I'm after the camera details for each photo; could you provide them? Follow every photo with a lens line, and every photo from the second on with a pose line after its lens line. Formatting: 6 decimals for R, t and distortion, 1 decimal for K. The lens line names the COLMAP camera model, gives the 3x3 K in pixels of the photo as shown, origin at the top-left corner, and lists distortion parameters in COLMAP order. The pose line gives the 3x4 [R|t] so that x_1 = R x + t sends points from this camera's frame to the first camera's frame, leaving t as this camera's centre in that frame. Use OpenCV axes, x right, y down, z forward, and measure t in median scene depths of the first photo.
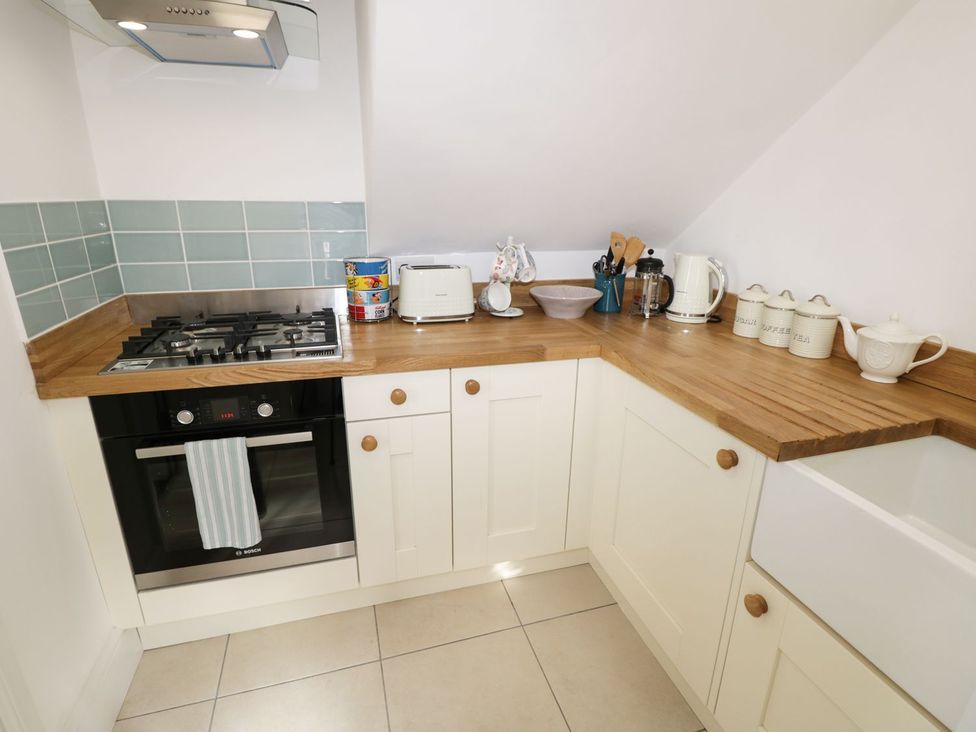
lens RADIAL K [[507.9, 0, 483.0], [0, 507.9, 361.8], [0, 0, 1]] dist [0.000841, -0.015957]
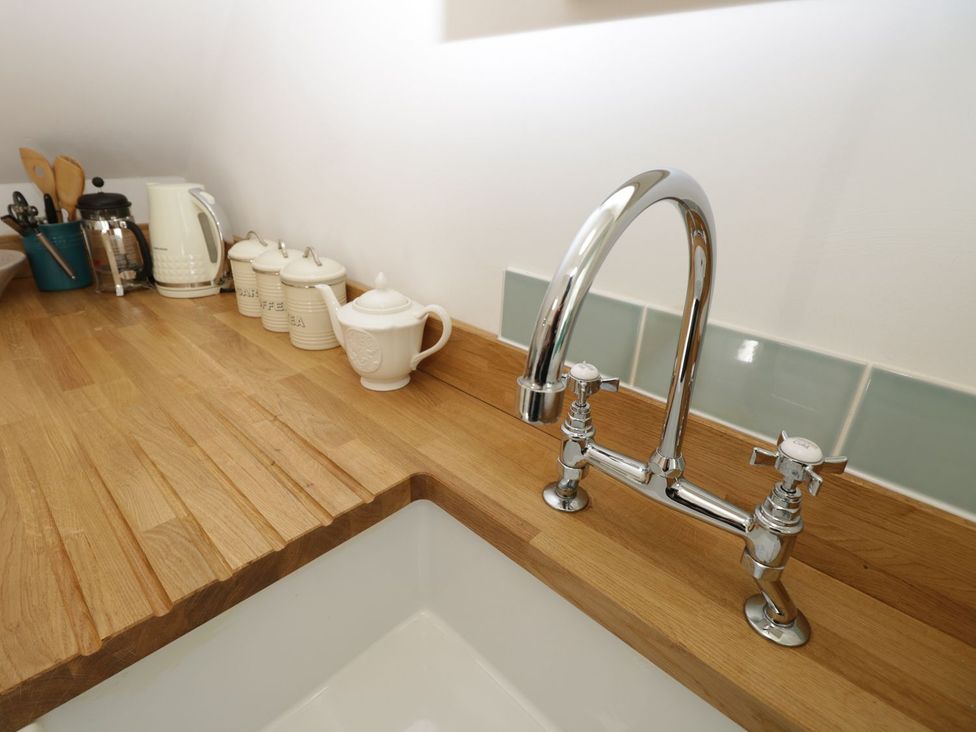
lens RADIAL K [[507.9, 0, 483.0], [0, 507.9, 361.8], [0, 0, 1]] dist [0.000841, -0.015957]
pose [[0.868398, -0.184123, 0.460417, 0.492998], [0.123785, 0.979605, 0.158277, -0.061616], [-0.480169, -0.080455, 0.873478, 0.318529]]
